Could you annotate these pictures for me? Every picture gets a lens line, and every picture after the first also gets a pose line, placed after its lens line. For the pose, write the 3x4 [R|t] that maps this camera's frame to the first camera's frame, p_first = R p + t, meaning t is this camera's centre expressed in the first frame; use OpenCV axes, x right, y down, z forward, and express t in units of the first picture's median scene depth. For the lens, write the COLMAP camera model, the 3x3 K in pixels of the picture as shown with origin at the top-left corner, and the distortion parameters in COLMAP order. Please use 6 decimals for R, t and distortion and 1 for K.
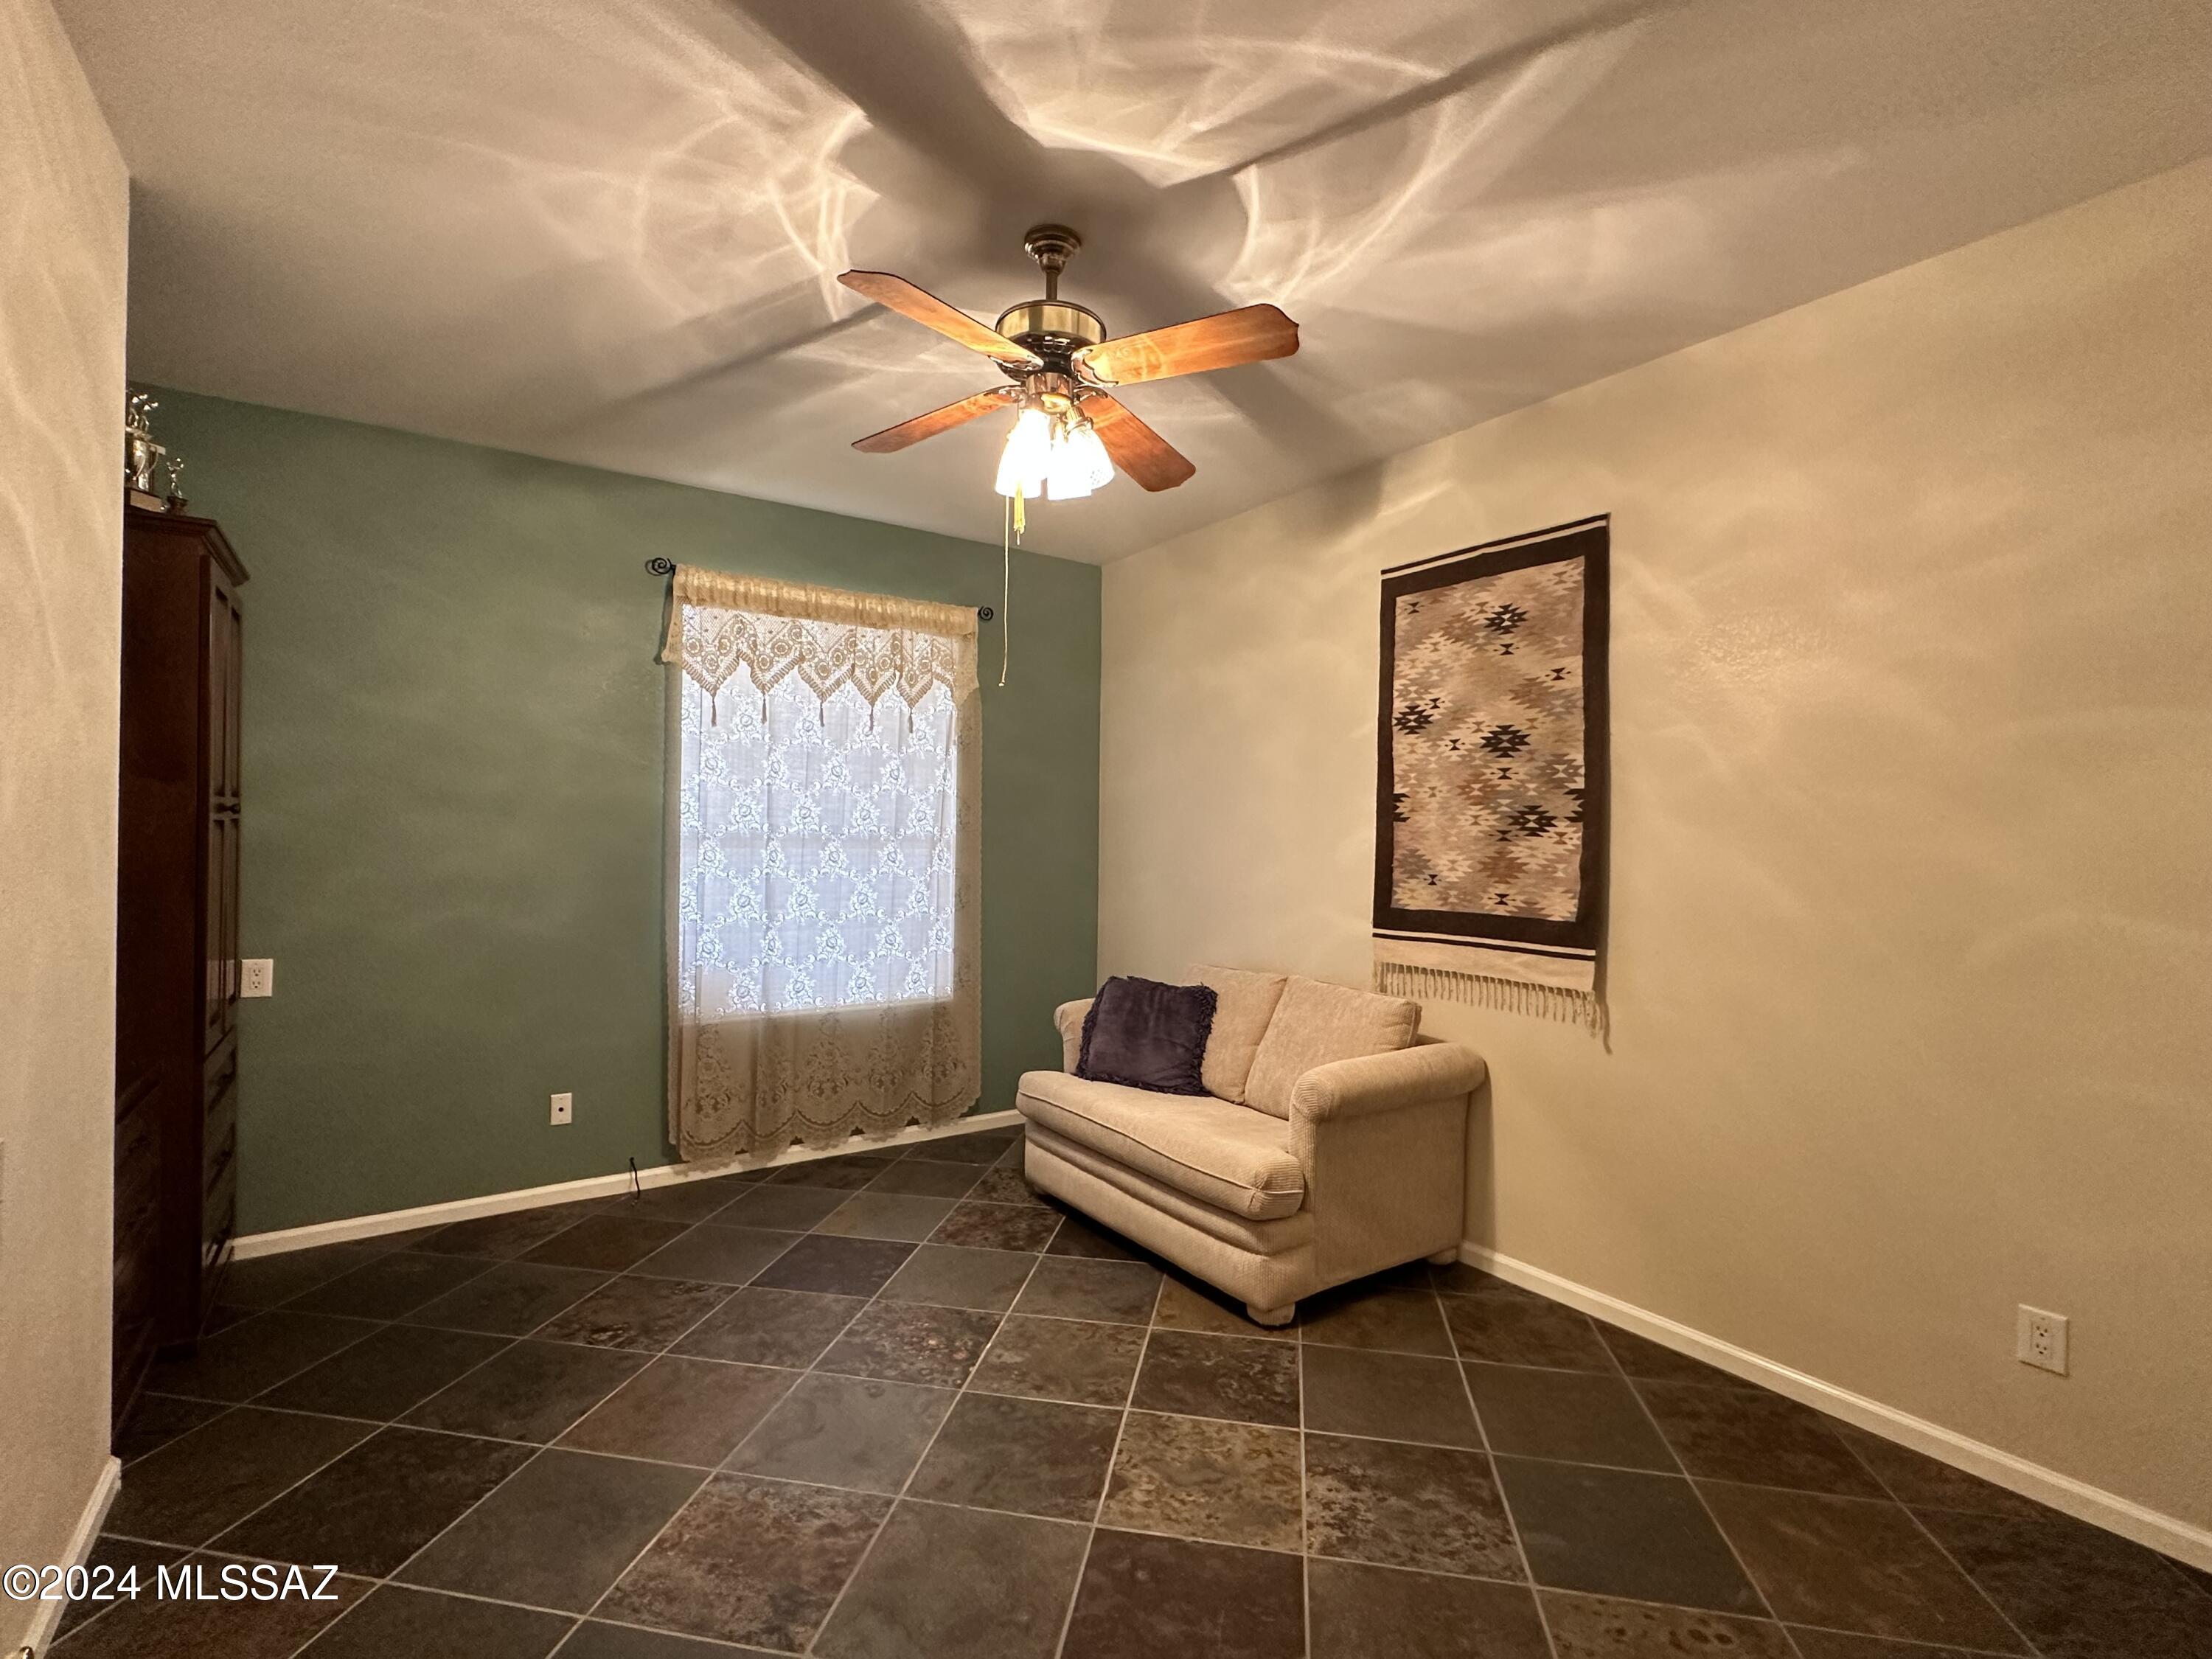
lens RADIAL K [[1047.9, 0, 1124.9], [0, 1047.9, 830.8], [0, 0, 1]] dist [-0.003410, 0.001315]
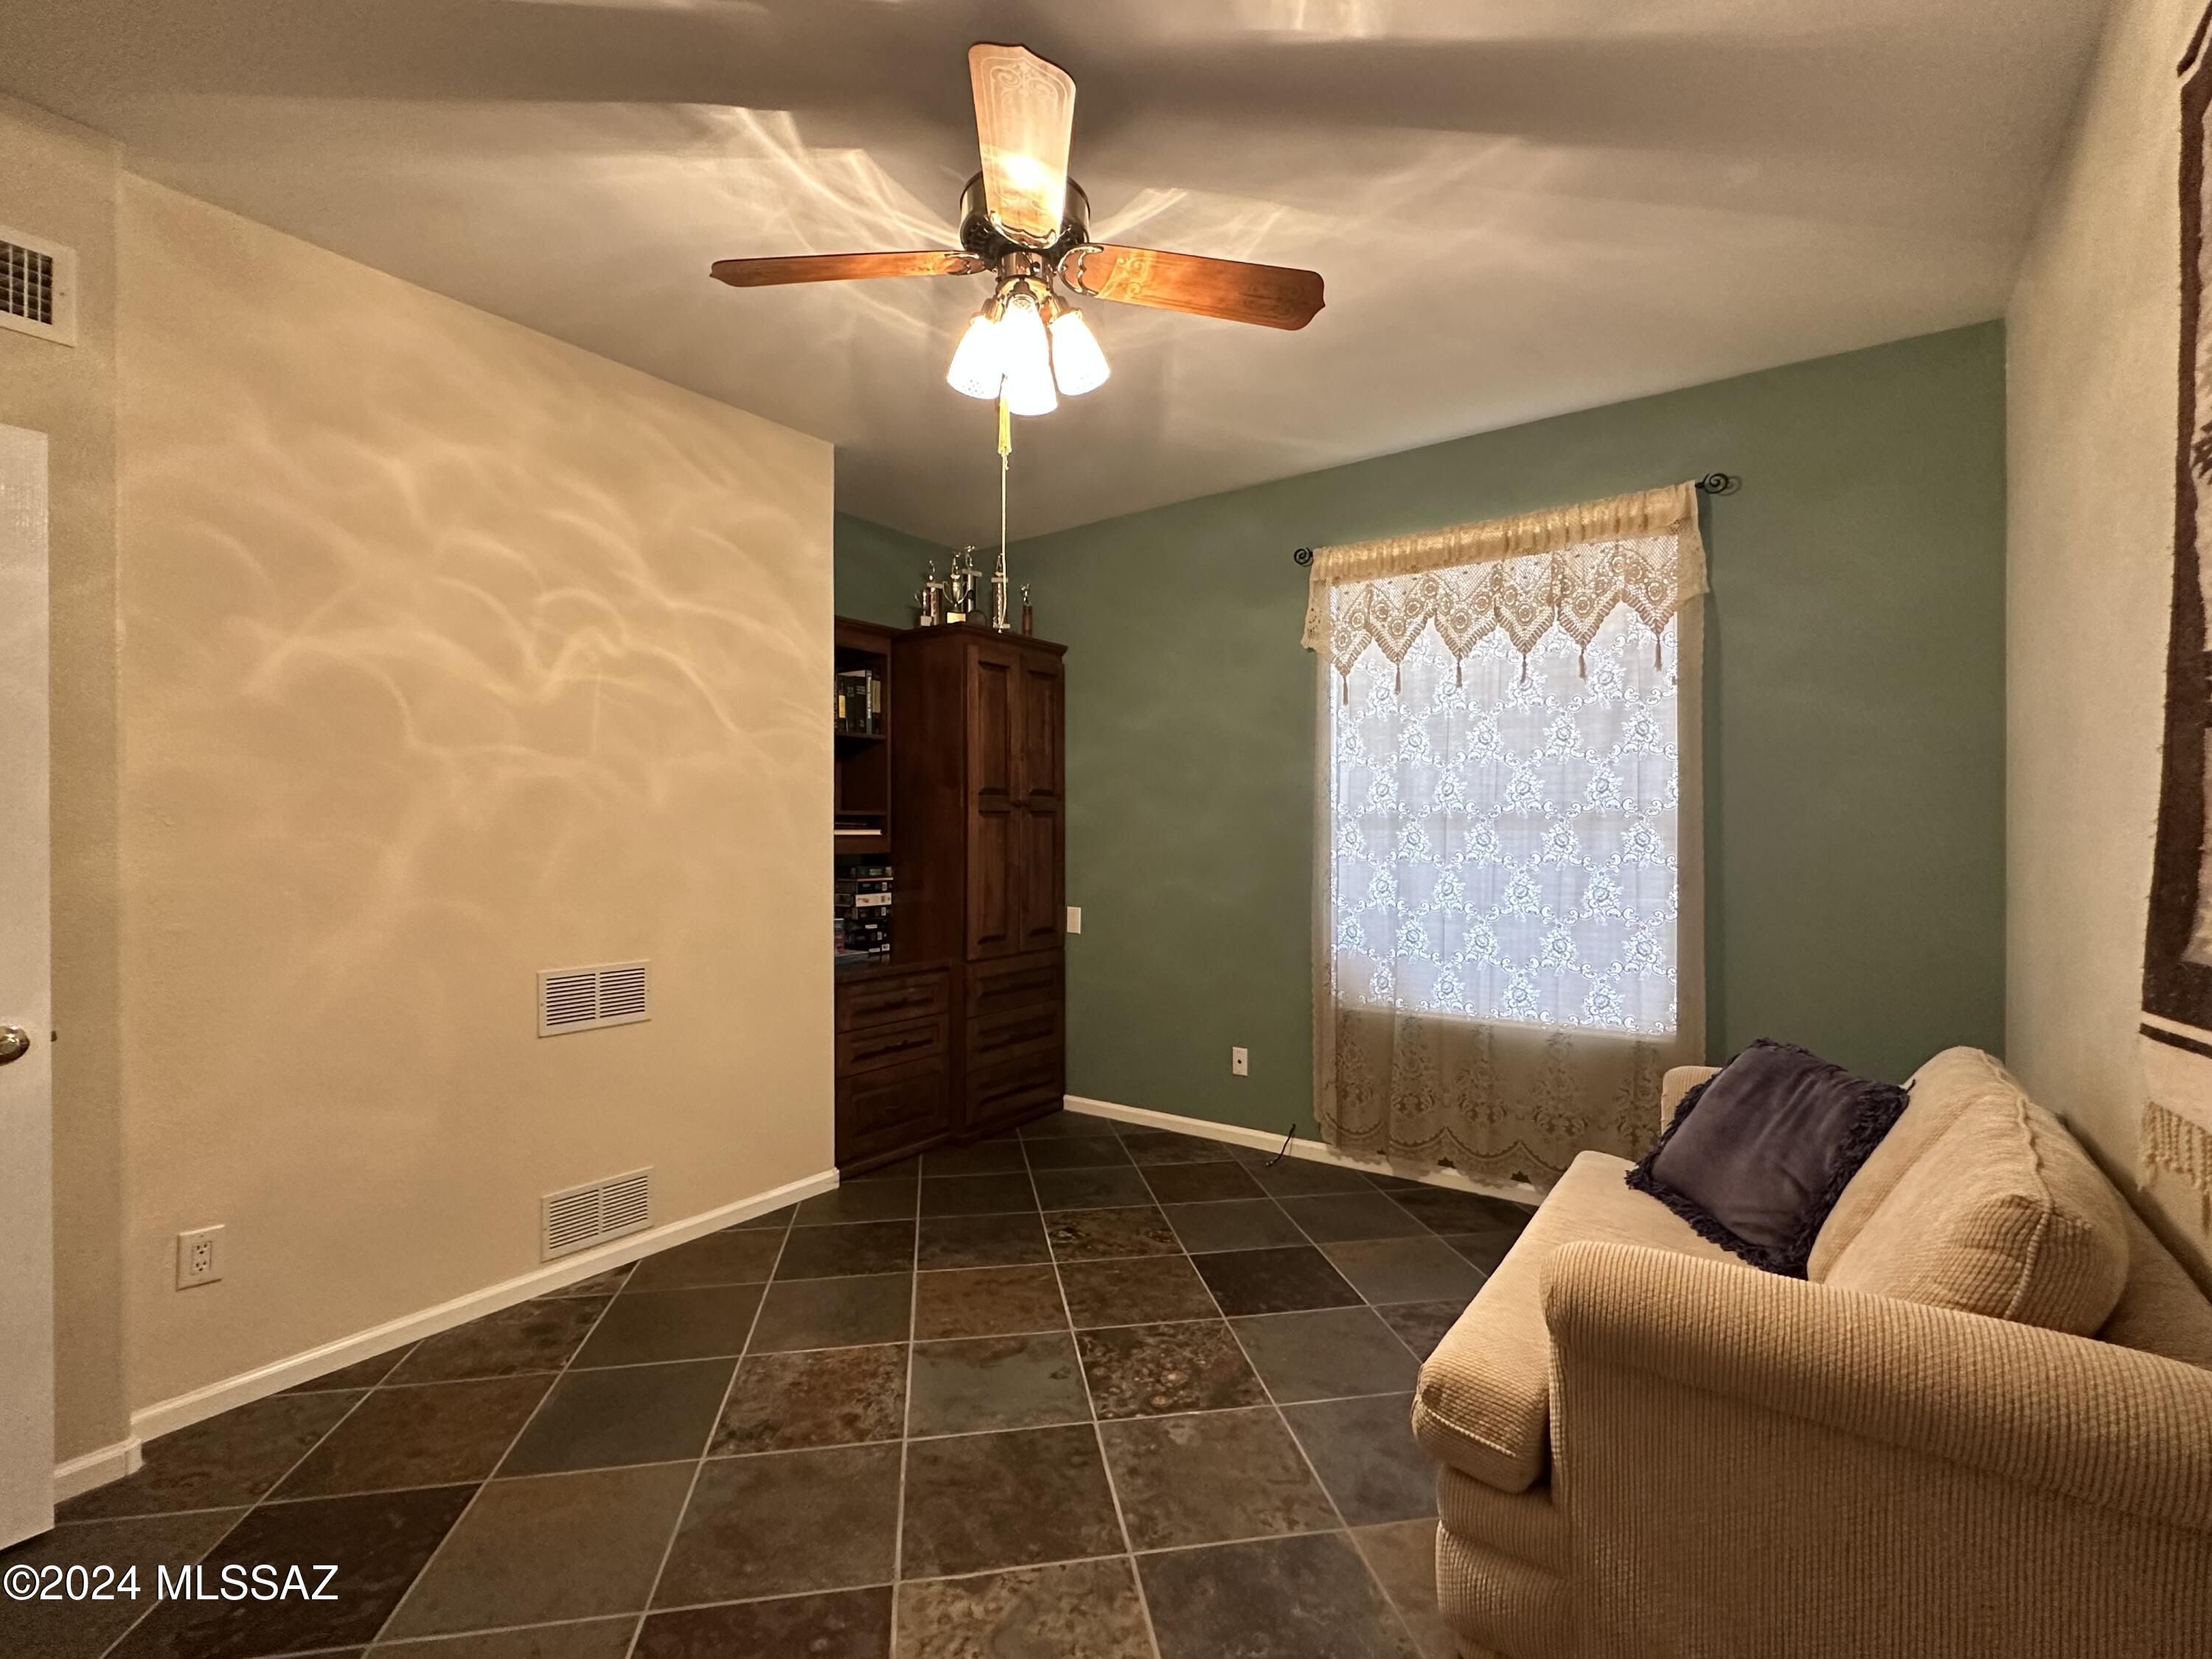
lens RADIAL K [[1047.9, 0, 1112.8], [0, 1047.9, 830.5], [0, 0, 1]] dist [-0.003410, 0.001315]
pose [[0.293994, -0.013900, -0.955706, 0.472262], [0.007201, 0.999898, -0.012328, 0.027788], [0.955780, -0.003258, 0.294064, 0.502466]]
